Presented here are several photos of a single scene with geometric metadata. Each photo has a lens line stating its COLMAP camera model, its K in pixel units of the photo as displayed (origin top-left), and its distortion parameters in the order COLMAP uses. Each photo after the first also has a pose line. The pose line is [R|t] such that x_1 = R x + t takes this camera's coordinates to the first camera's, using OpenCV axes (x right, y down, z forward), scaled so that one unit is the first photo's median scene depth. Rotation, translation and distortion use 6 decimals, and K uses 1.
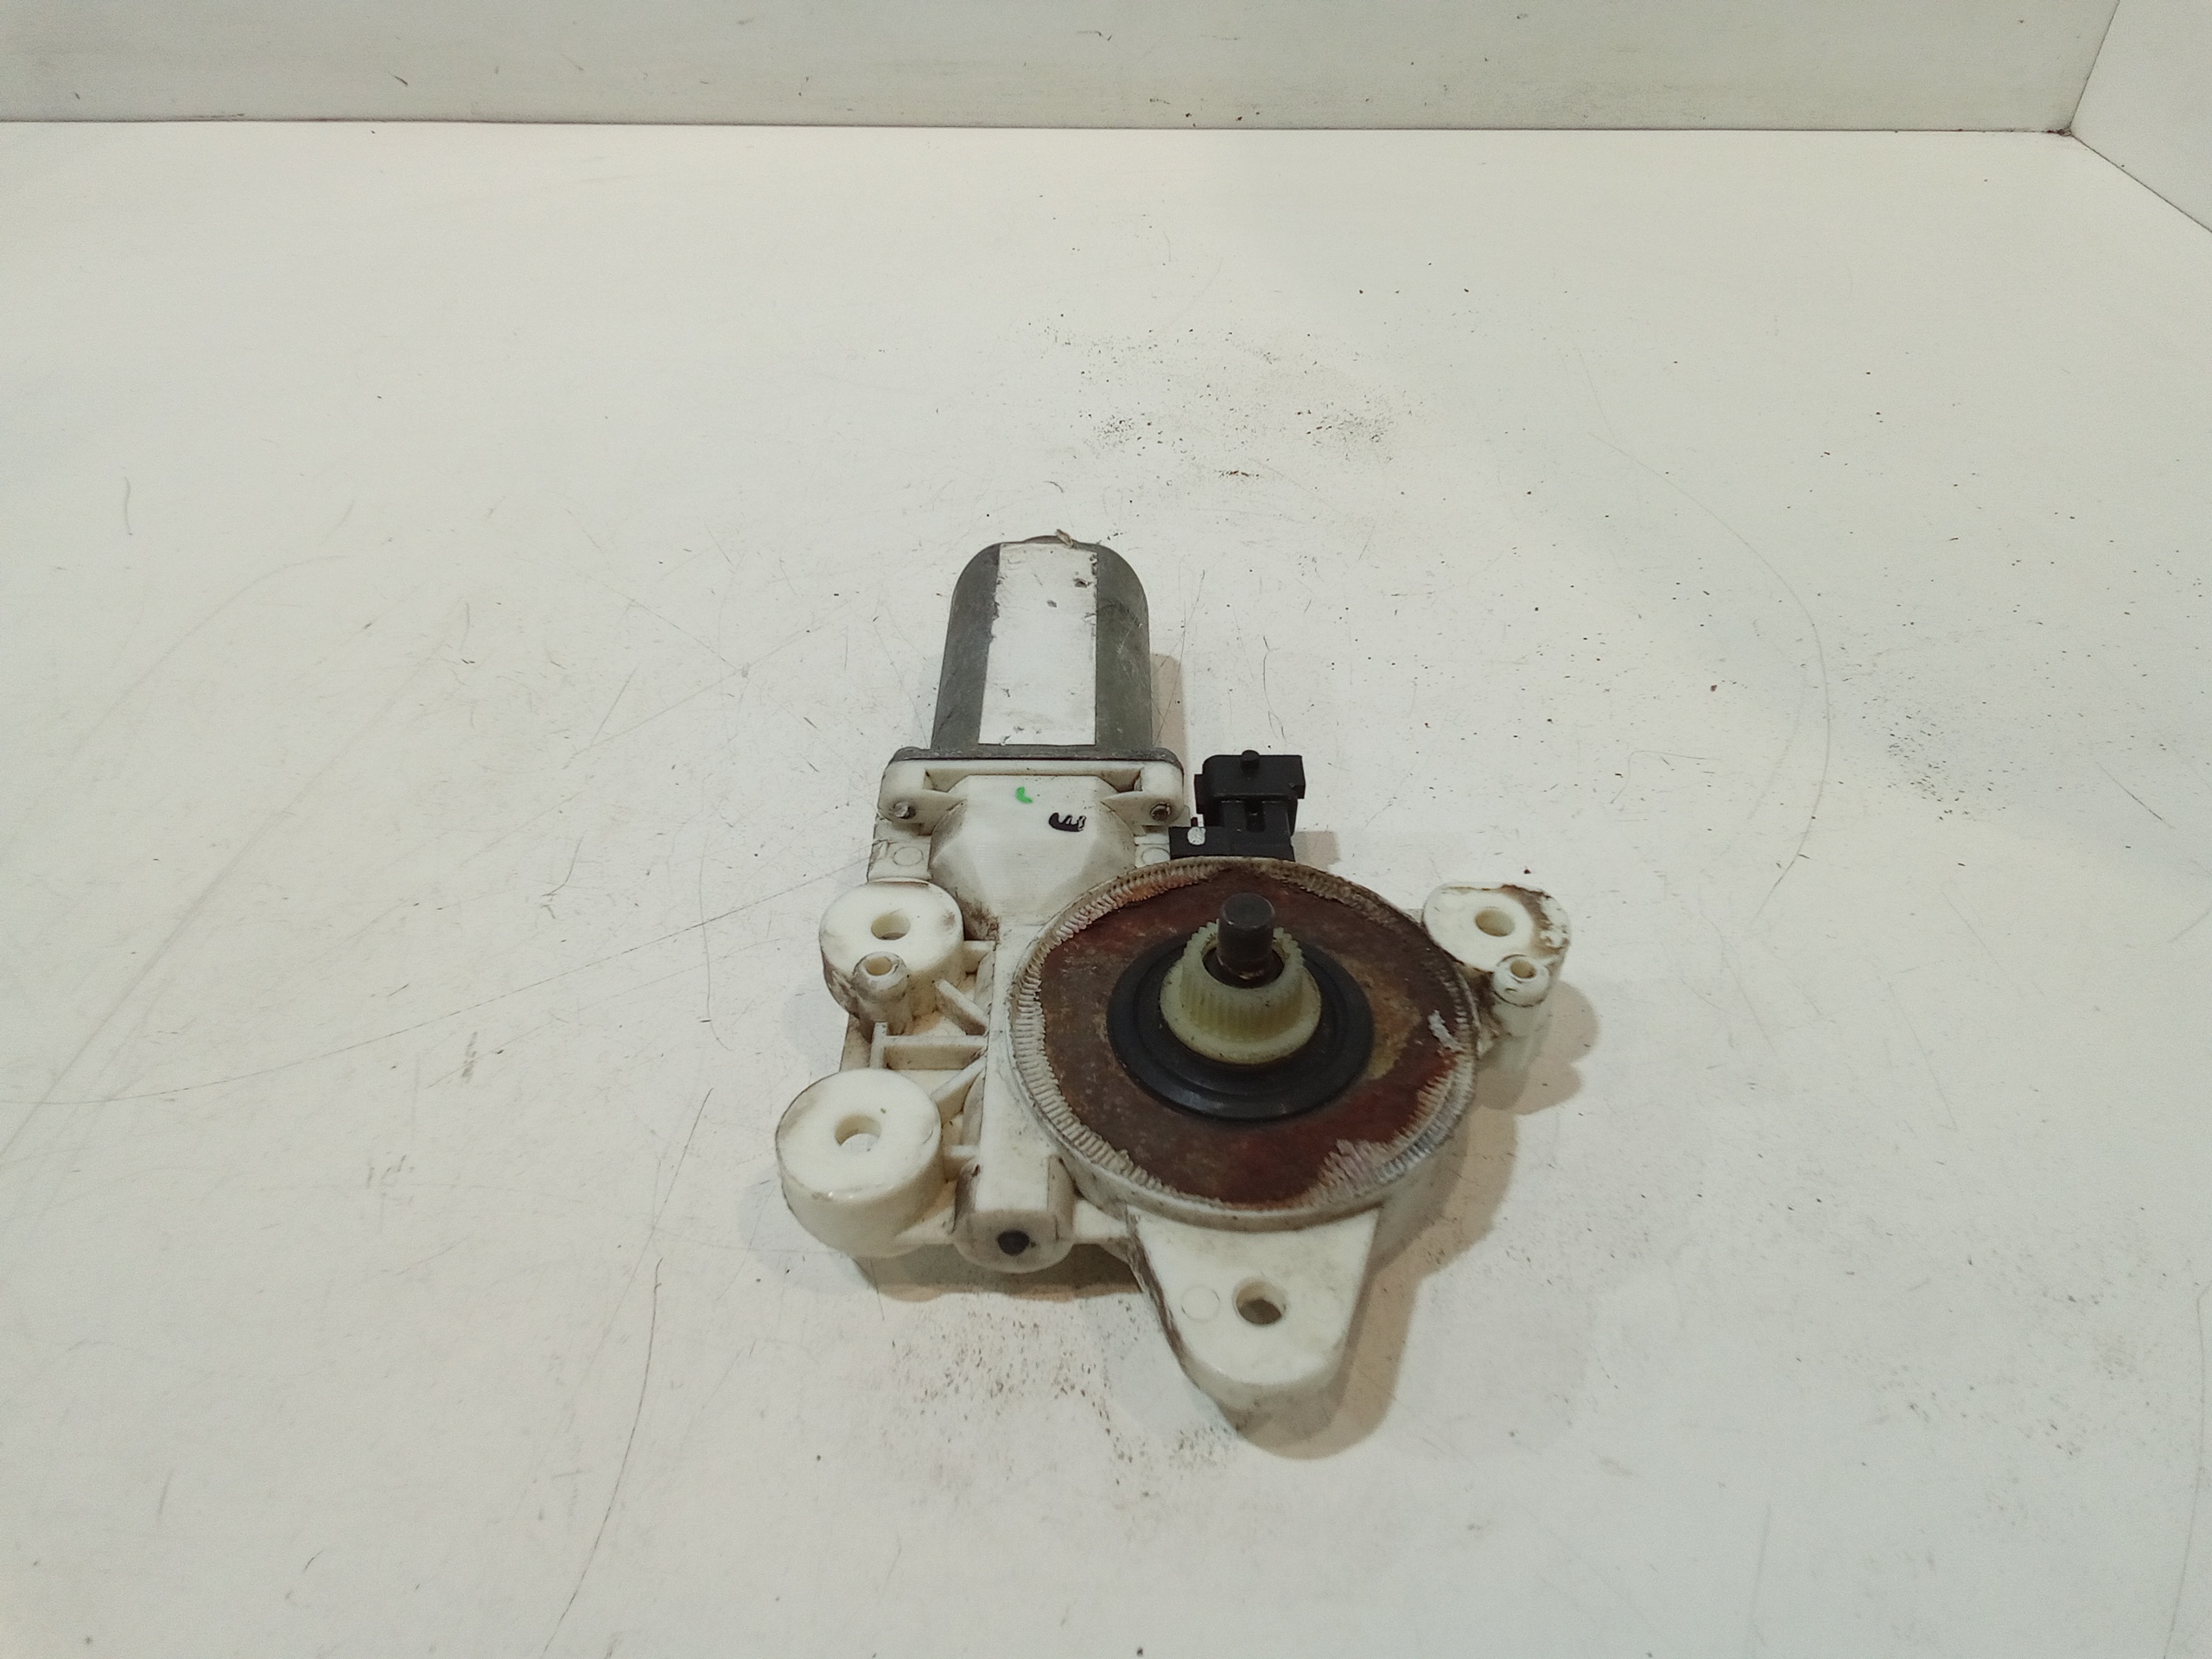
lens RADIAL K [[1536.2, 0, 1106.0], [0, 1536.2, 829.5], [0, 0, 1]] dist [0.079517, -0.105055]
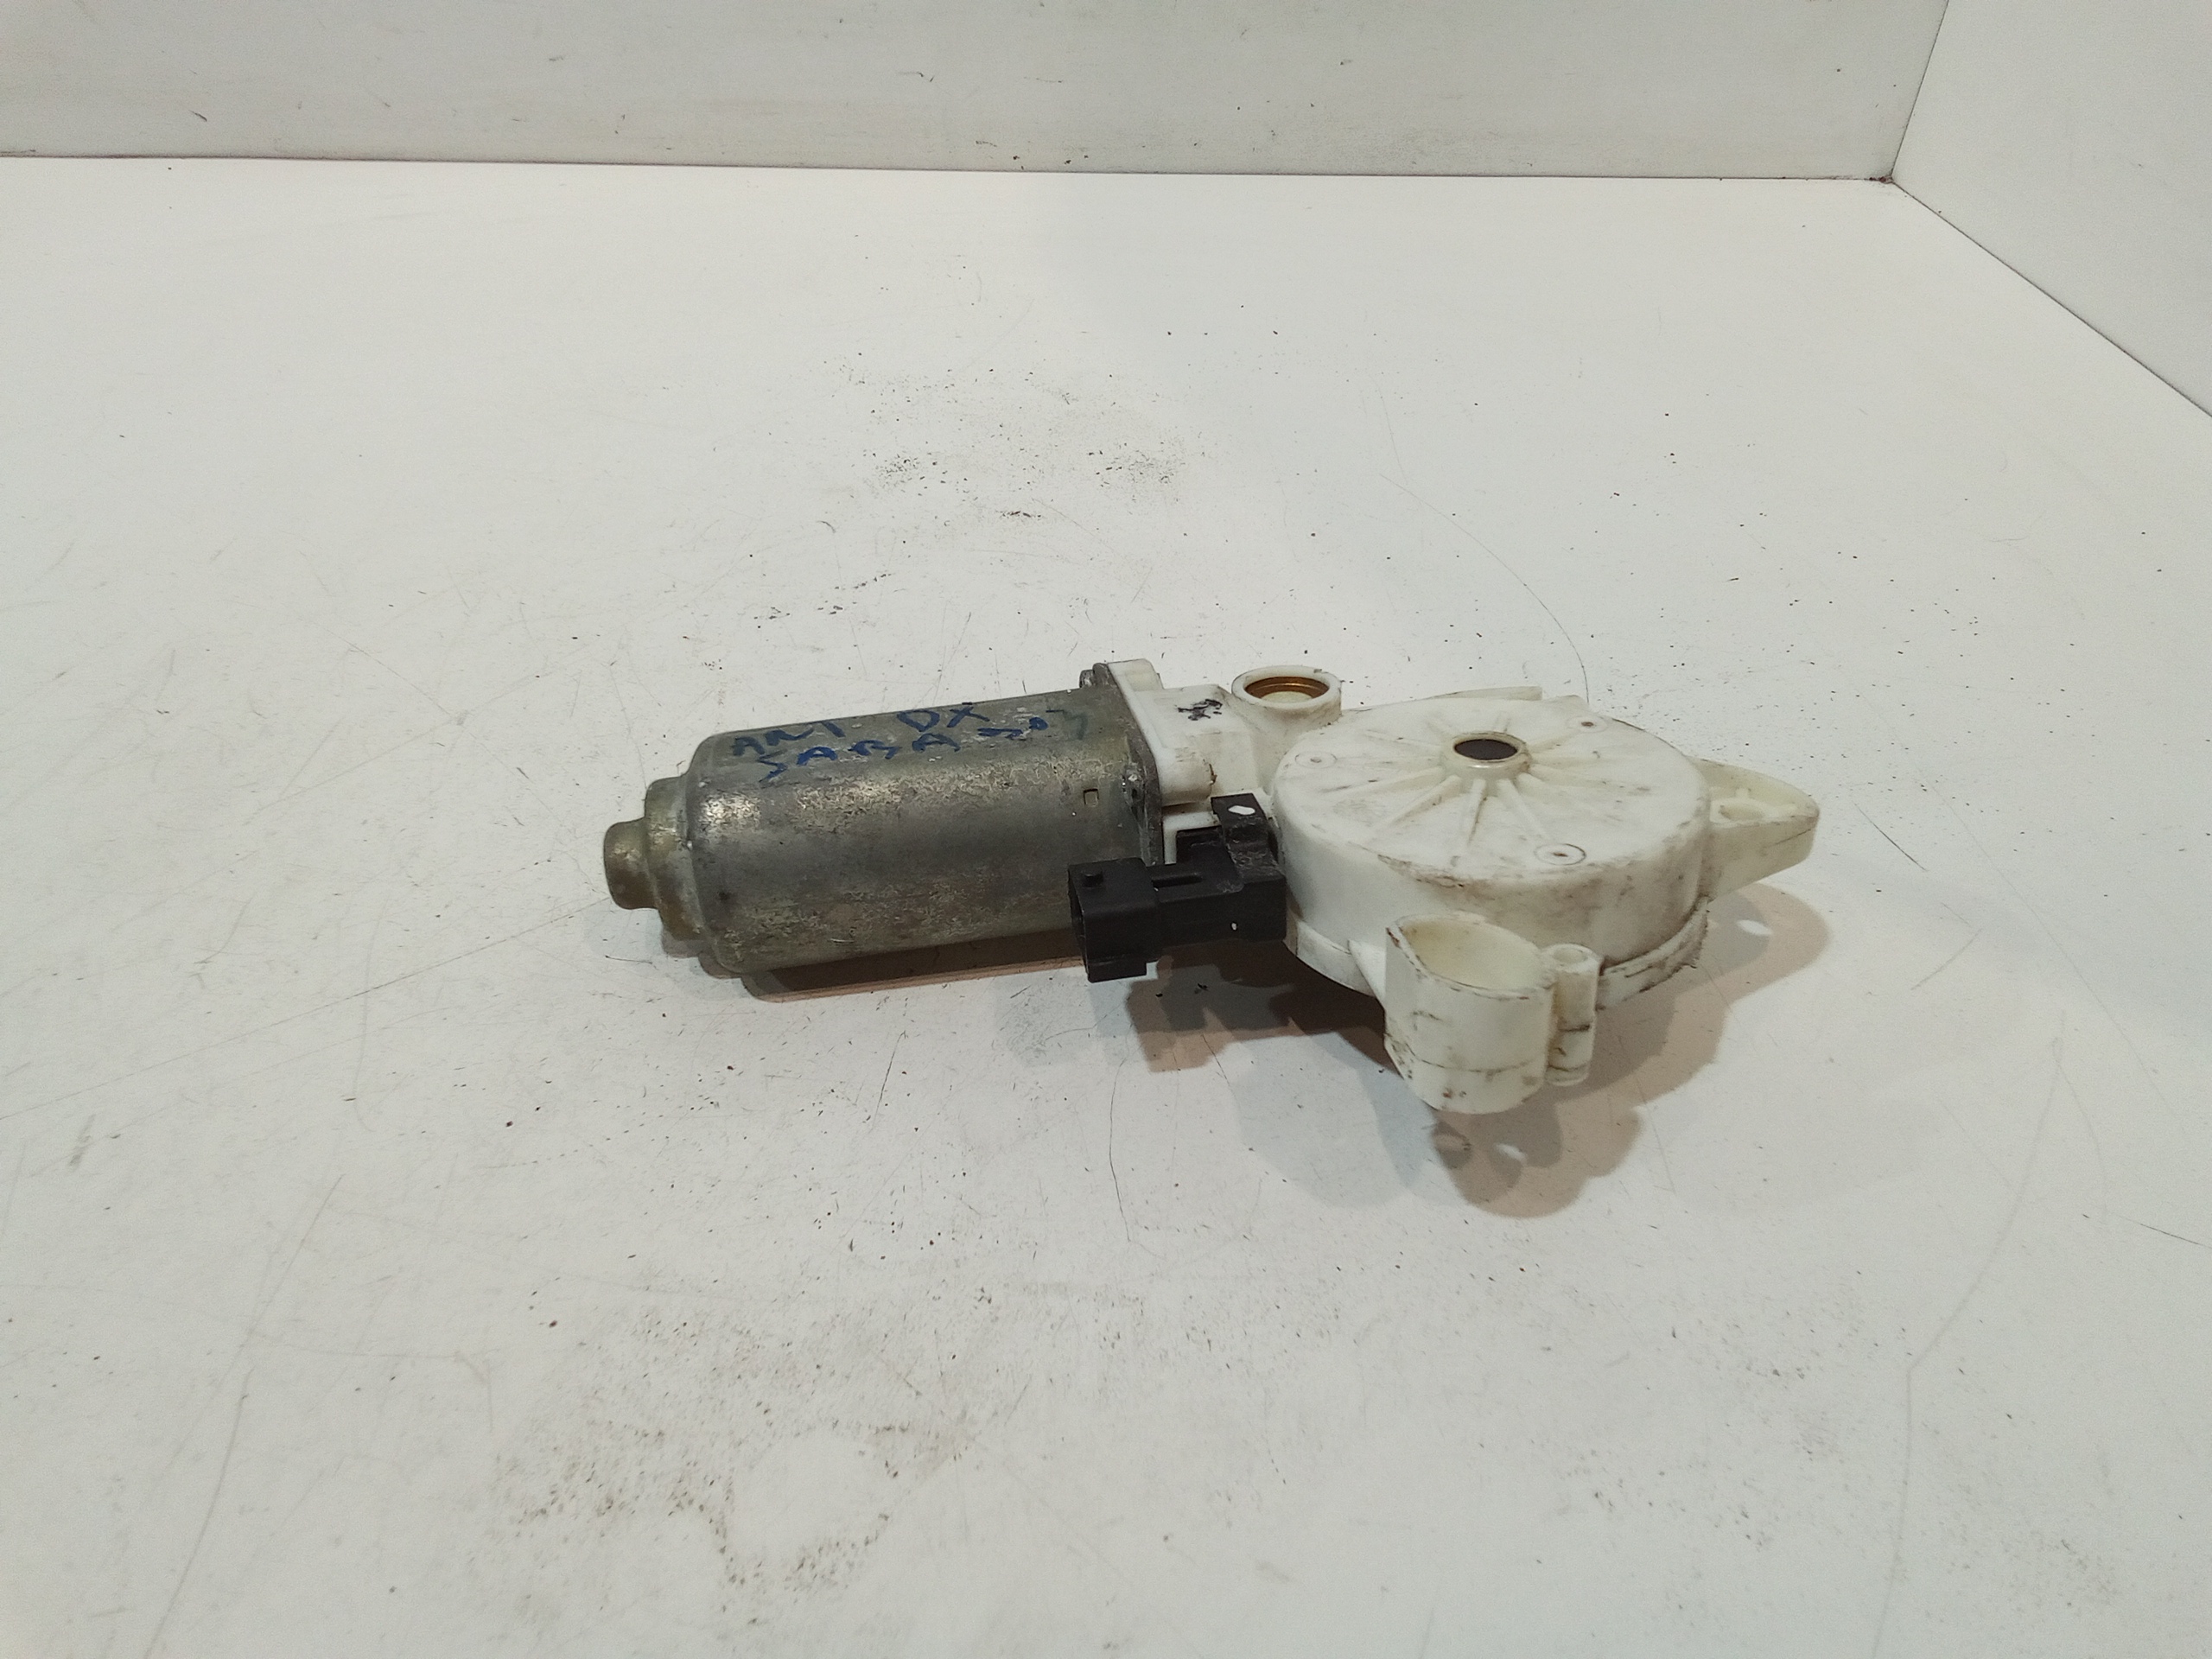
lens RADIAL K [[1536.2, 0, 1106.0], [0, 1536.2, 829.5], [0, 0, 1]] dist [0.079517, -0.105055]
pose [[0.999116, -0.009455, 0.040961, 0.136014], [0.010682, 0.999498, -0.029841, -0.003420], [-0.040659, 0.030252, 0.998715, 0.047021]]
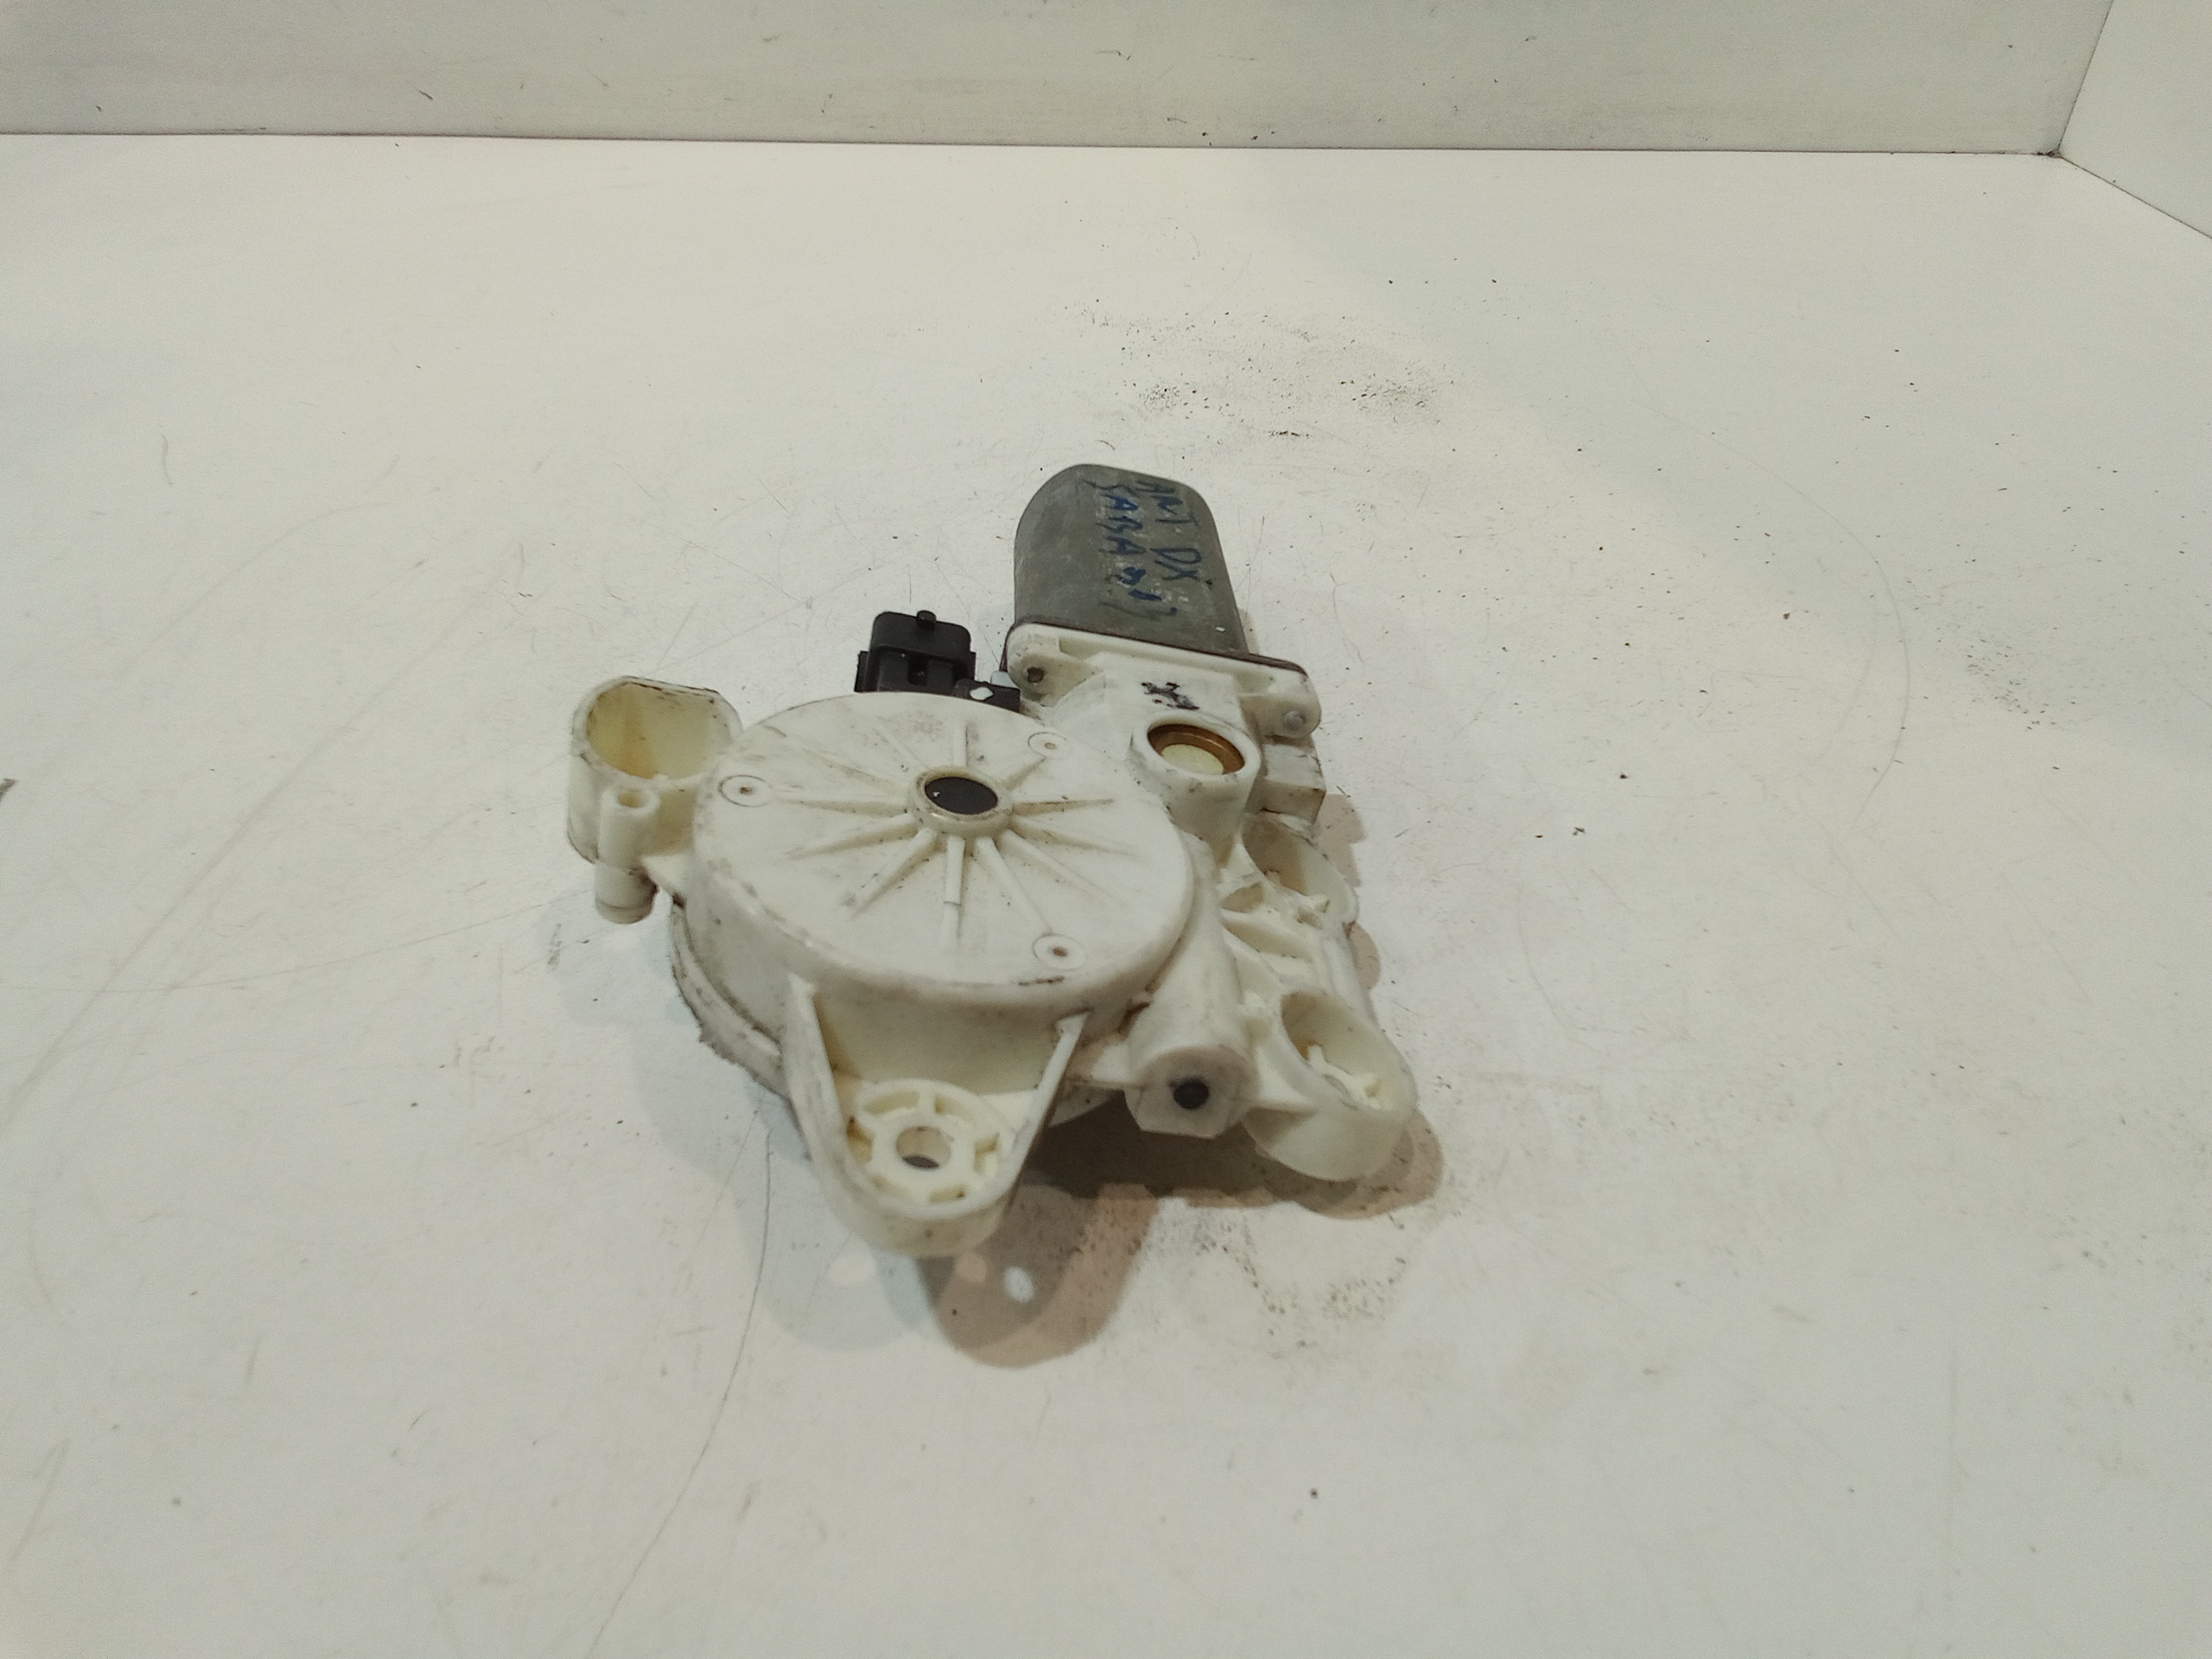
lens RADIAL K [[1536.2, 0, 1106.0], [0, 1536.2, 829.5], [0, 0, 1]] dist [0.079517, -0.105055]
pose [[0.999726, -0.006367, 0.022524, -0.077730], [0.007718, 0.998143, -0.060431, 0.117001], [-0.022098, 0.060589, 0.997918, 0.026915]]
